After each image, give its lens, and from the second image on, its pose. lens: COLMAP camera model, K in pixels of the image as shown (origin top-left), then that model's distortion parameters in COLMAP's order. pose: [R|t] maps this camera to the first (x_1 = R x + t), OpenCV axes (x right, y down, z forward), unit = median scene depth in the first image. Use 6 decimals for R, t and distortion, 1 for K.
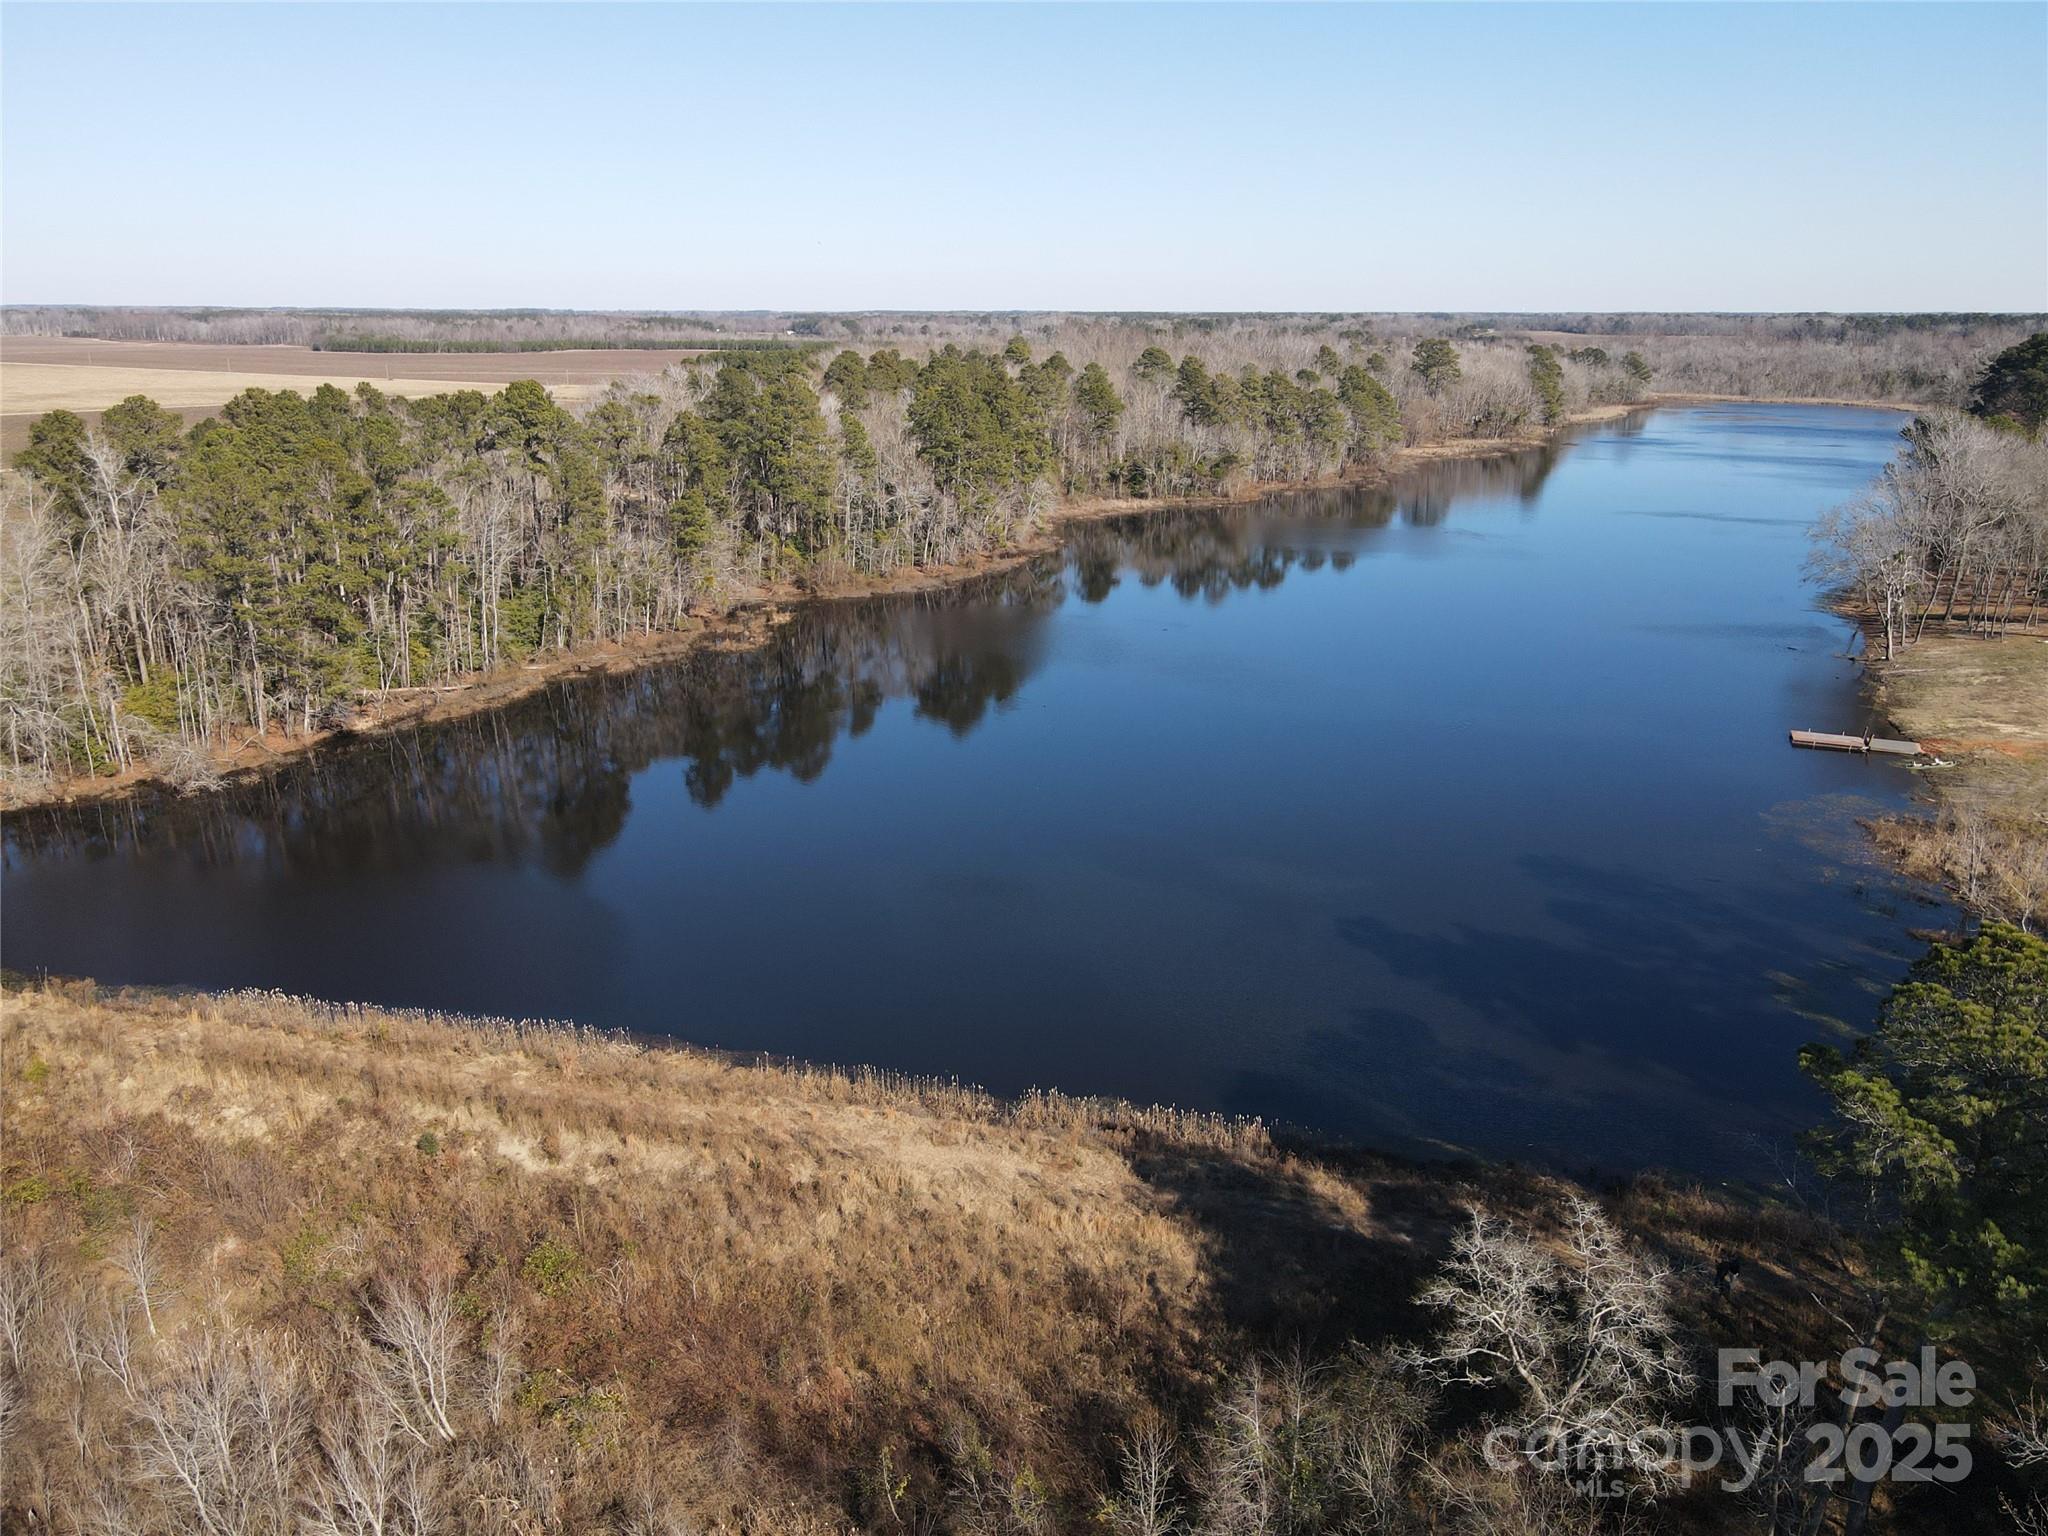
lens RADIAL K [[1501.8, 0, 1025.3], [0, 1501.8, 778.4], [0, 0, 1]] dist [0.002269, 0.025737]
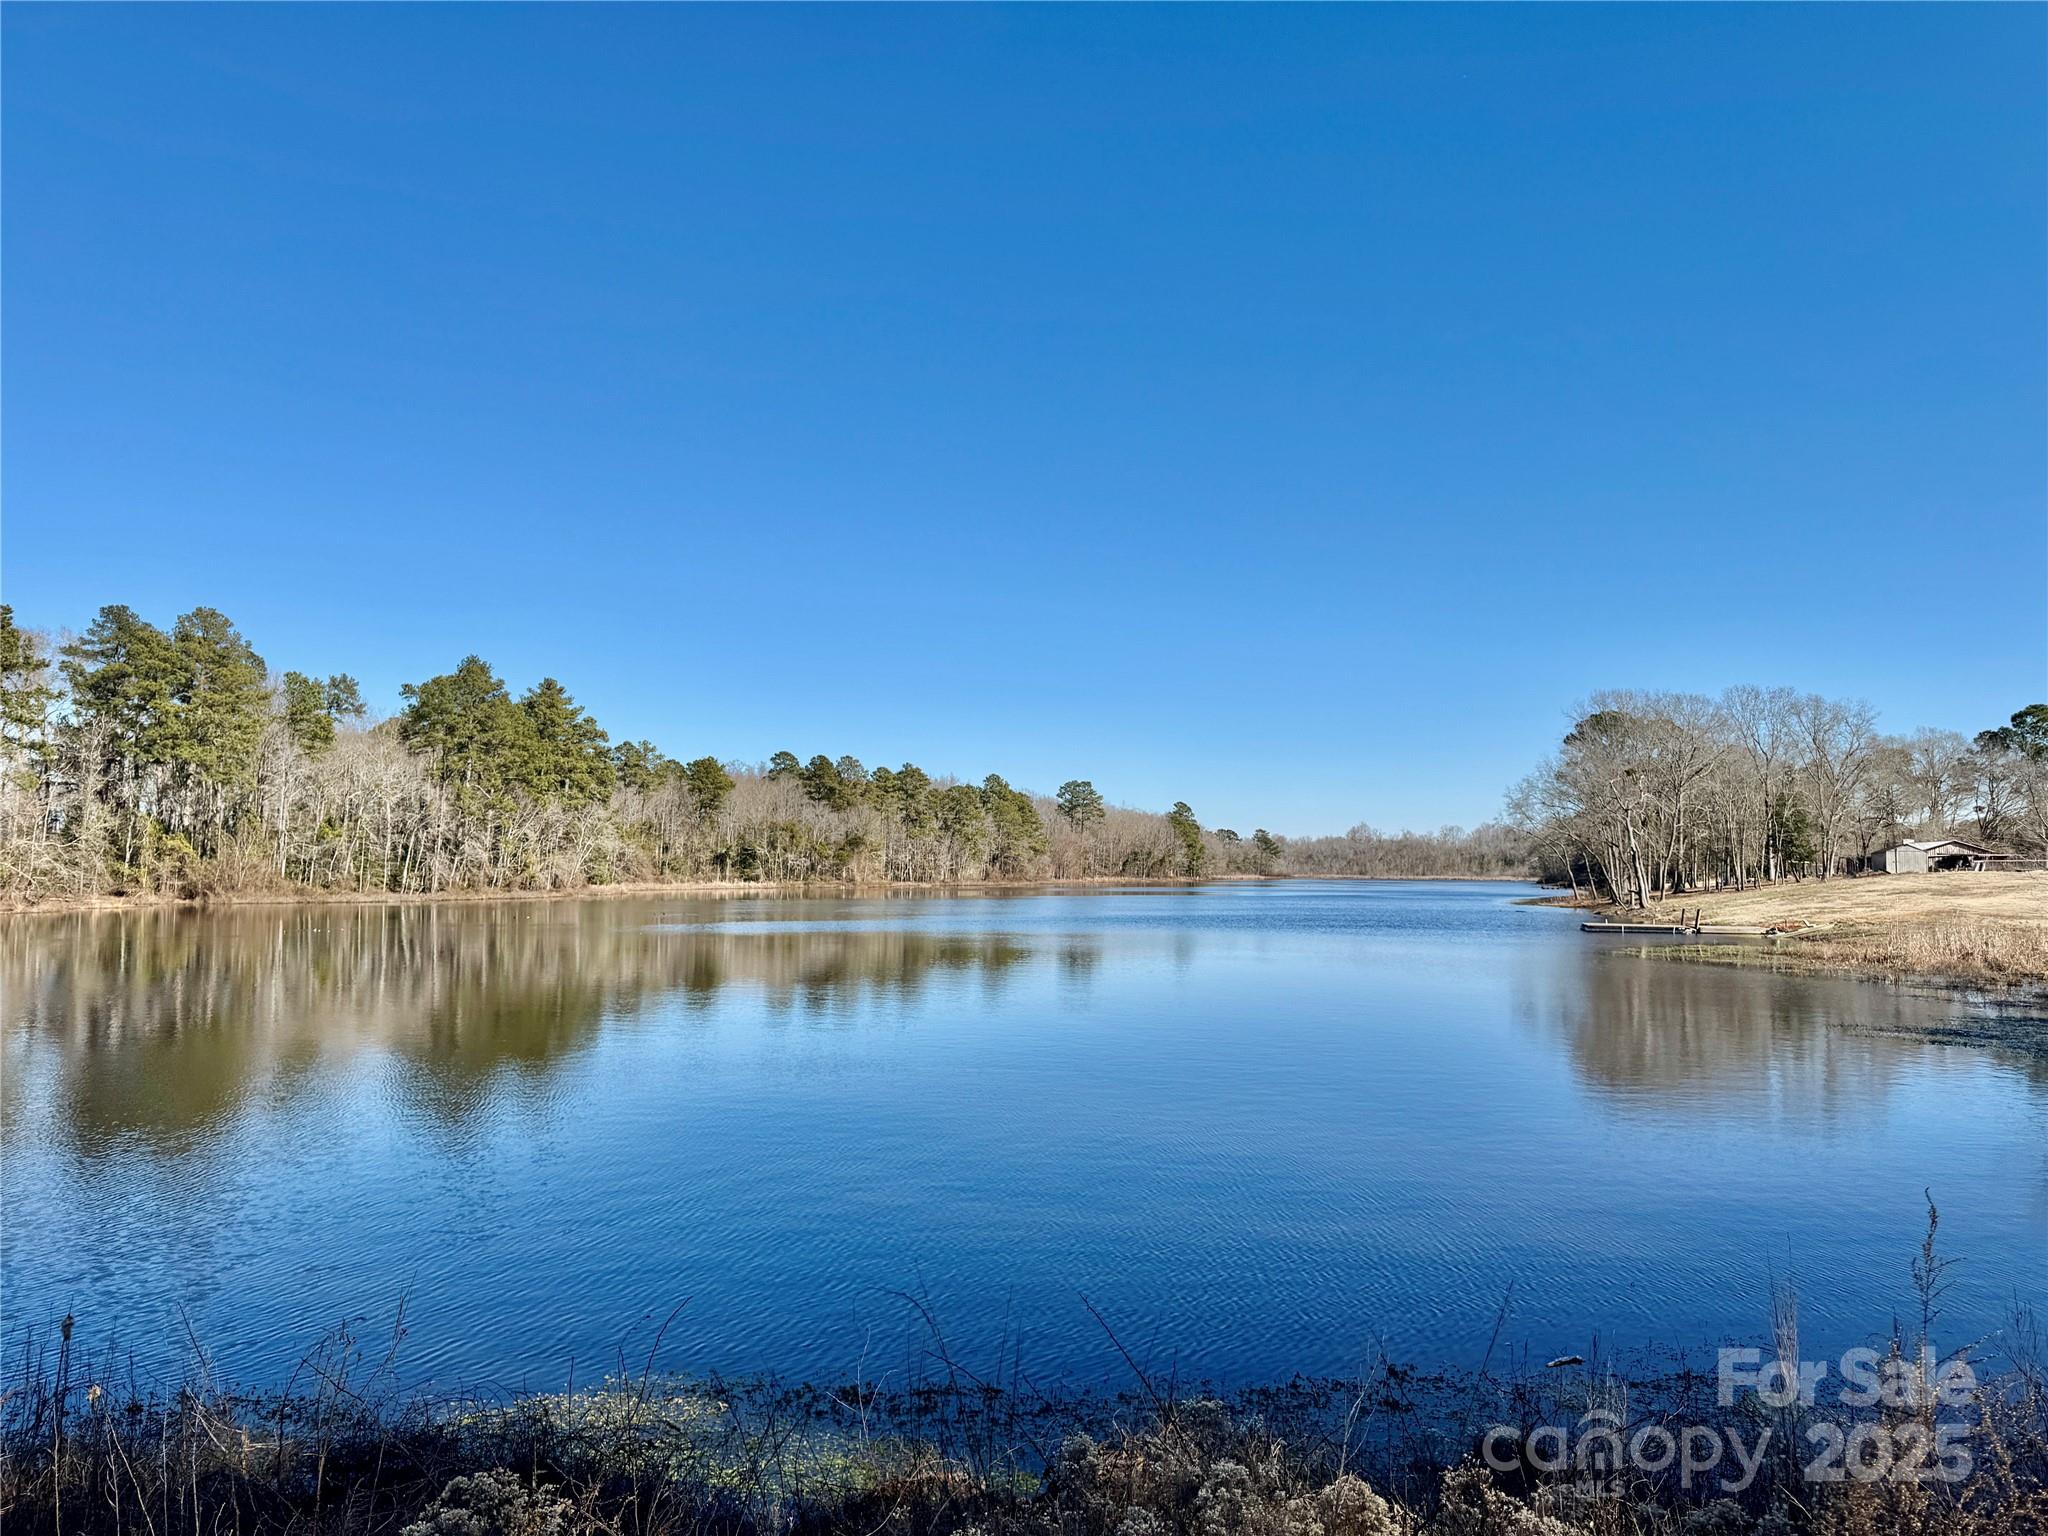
lens RADIAL K [[1467.3, 0, 1026.5], [0, 1467.3, 767.3], [0, 0, 1]] dist [0.000740, -0.001880]
pose [[0.976146, 0.026610, 0.215480, 0.063639], [0.050845, 0.936847, -0.346025, 0.062451], [-0.211079, 0.348727, 0.913146, 0.246536]]
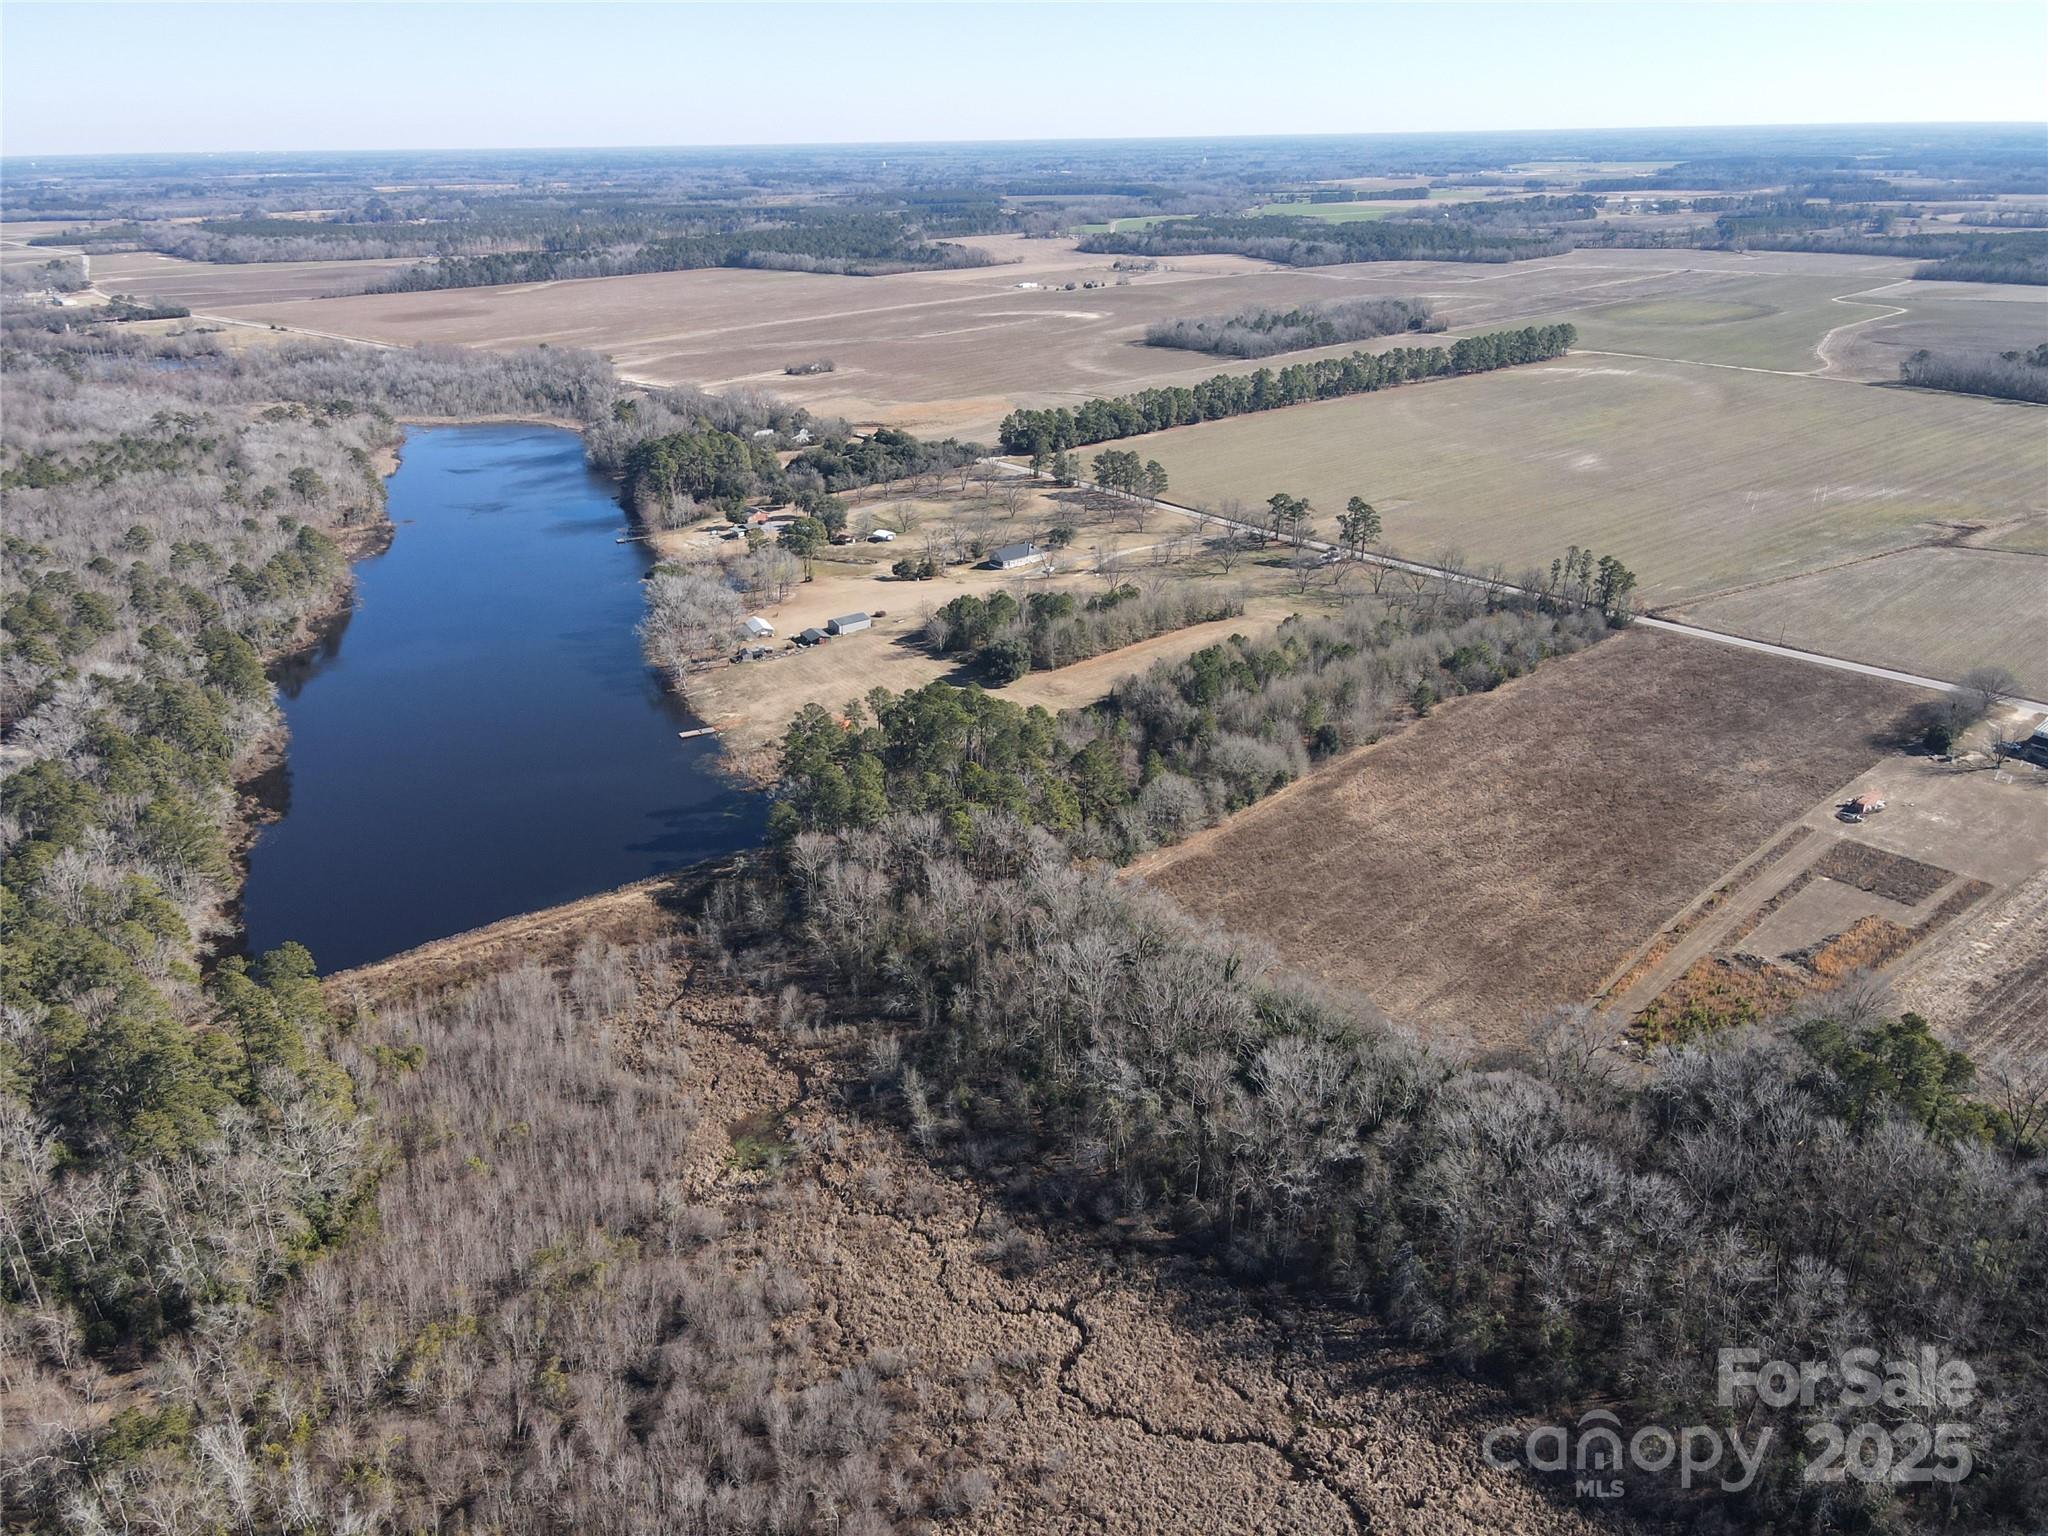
lens RADIAL K [[1501.8, 0, 1022.8], [0, 1501.8, 754.4], [0, 0, 1]] dist [0.002269, 0.025737]
pose [[0.649739, -0.309354, 0.694363, -0.742613], [0.248508, 0.949698, 0.190573, -0.248343], [-0.718389, 0.048732, 0.693932, -1.035237]]
